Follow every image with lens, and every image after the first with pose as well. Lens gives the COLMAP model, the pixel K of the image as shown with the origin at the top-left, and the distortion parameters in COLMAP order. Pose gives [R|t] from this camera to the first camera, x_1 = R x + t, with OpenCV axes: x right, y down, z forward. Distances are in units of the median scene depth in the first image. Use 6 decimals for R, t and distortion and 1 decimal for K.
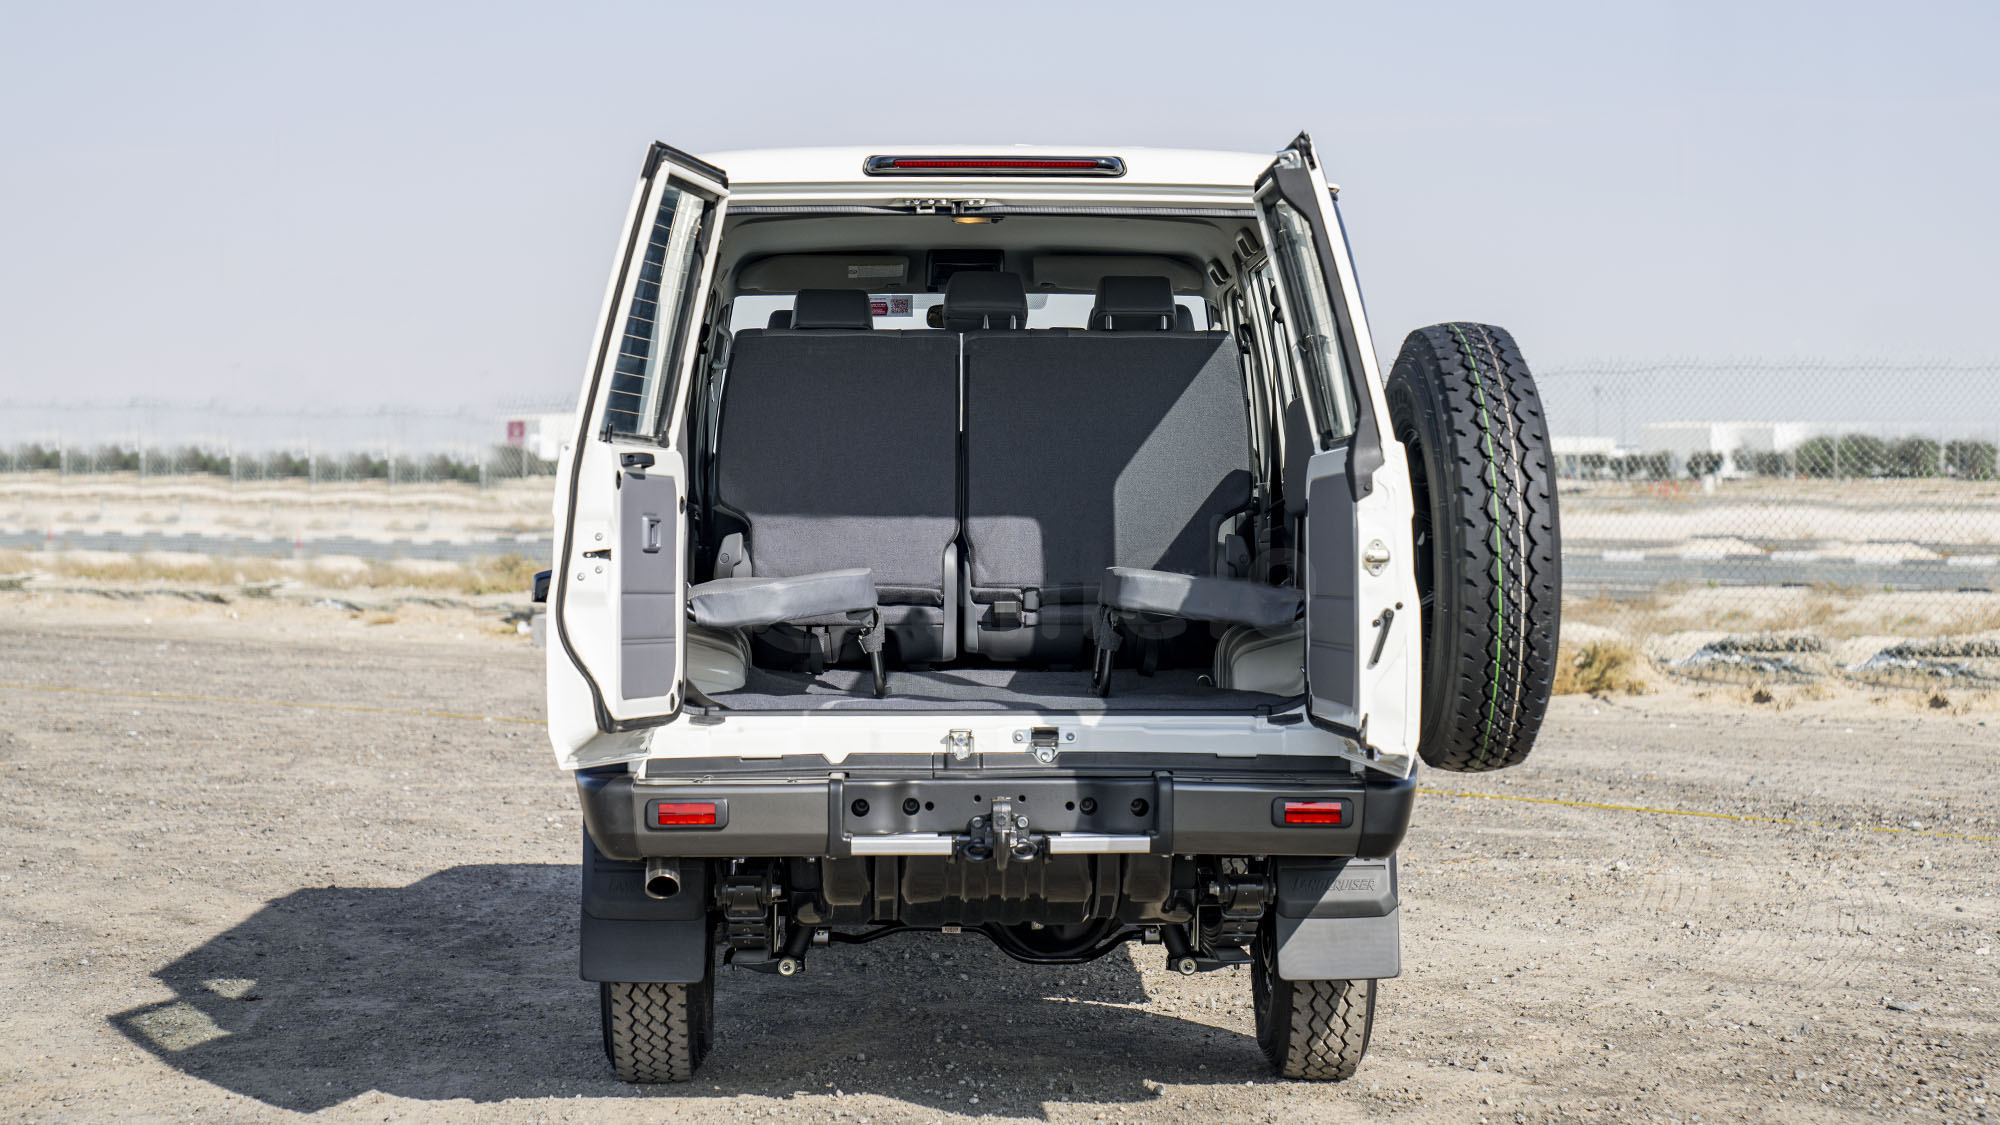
lens RADIAL K [[4691.0, 0, 1000.0], [0, 4691.0, 562.5], [0, 0, 1]] dist [0.210034, 0.075073]
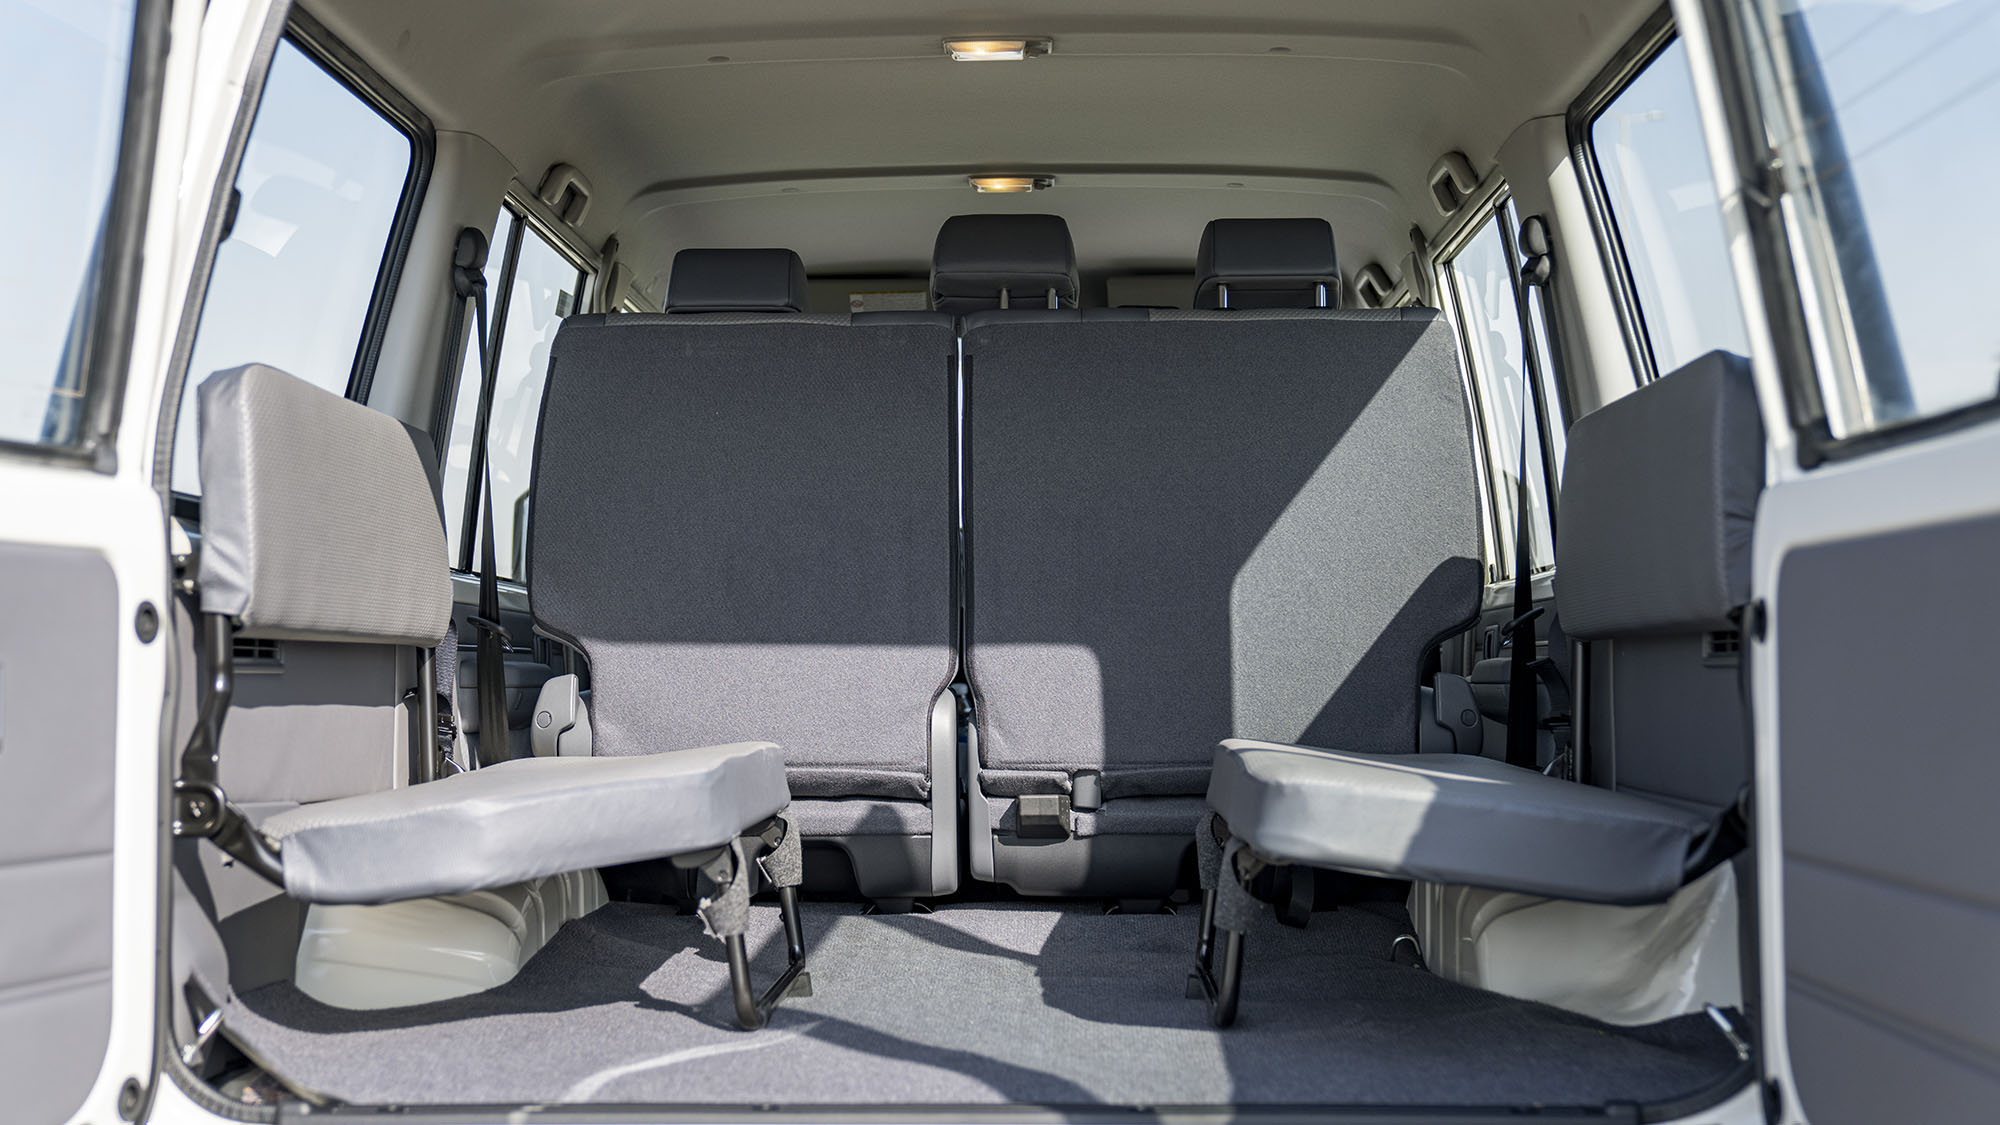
lens RADIAL K [[2533.3, 0, 1000.0], [0, 2533.3, 562.5], [0, 0, 1]] dist [-0.007559, -0.002117]
pose [[0.998720, -0.006002, -0.050216, 0.011858], [0.003979, 0.999180, -0.040286, -0.007276], [0.050417, 0.040034, 0.997926, 0.695394]]
